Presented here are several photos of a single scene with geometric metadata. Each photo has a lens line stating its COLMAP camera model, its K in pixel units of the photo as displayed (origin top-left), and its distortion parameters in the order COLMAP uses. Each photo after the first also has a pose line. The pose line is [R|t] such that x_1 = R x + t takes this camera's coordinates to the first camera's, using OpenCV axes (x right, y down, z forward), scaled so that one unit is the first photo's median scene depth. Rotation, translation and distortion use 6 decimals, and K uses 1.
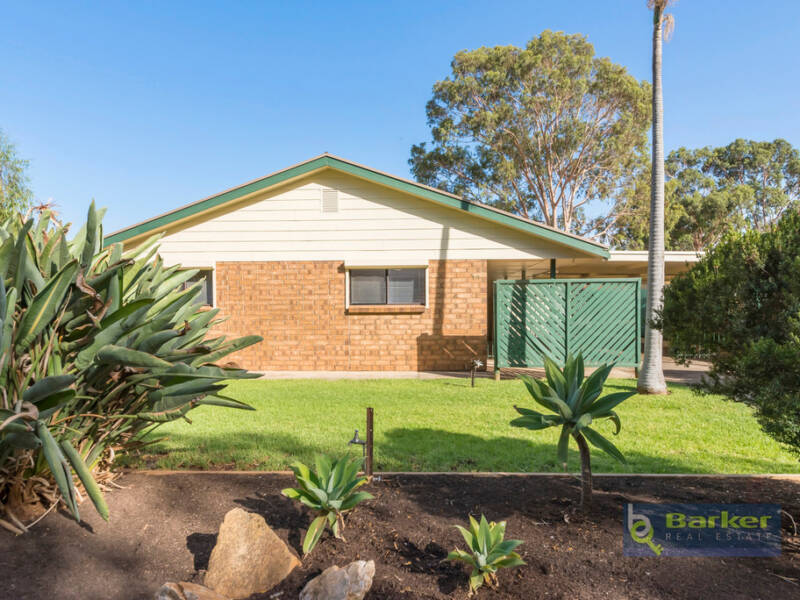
lens RADIAL K [[484.8, 0, 402.8], [0, 484.8, 316.5], [0, 0, 1]] dist [0.004410, -0.000599]
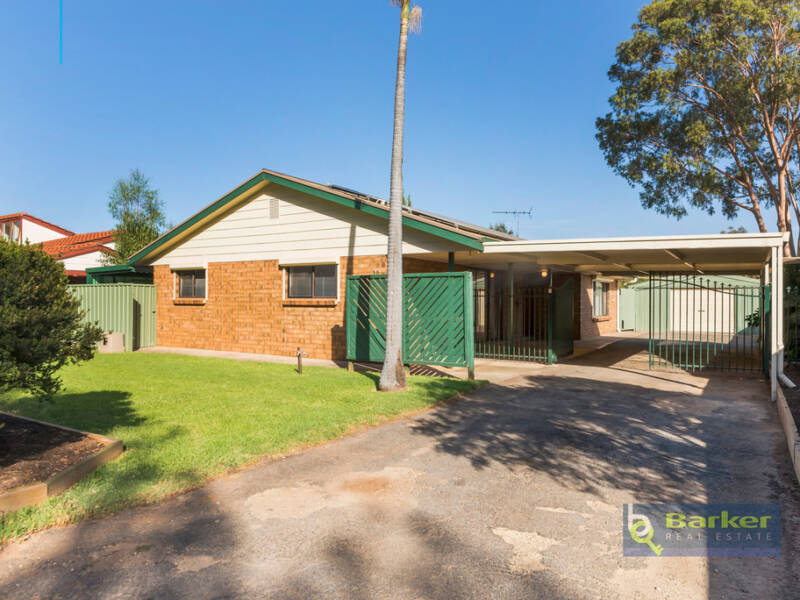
lens RADIAL K [[519.7, 0, 400.4], [0, 519.7, 295.8], [0, 0, 1]] dist [-0.002779, 0.000320]
pose [[0.885142, 0.007184, -0.465266, 0.700369], [-0.020358, 0.999521, -0.023298, -0.005899], [0.464876, 0.030094, 0.884864, 0.043190]]
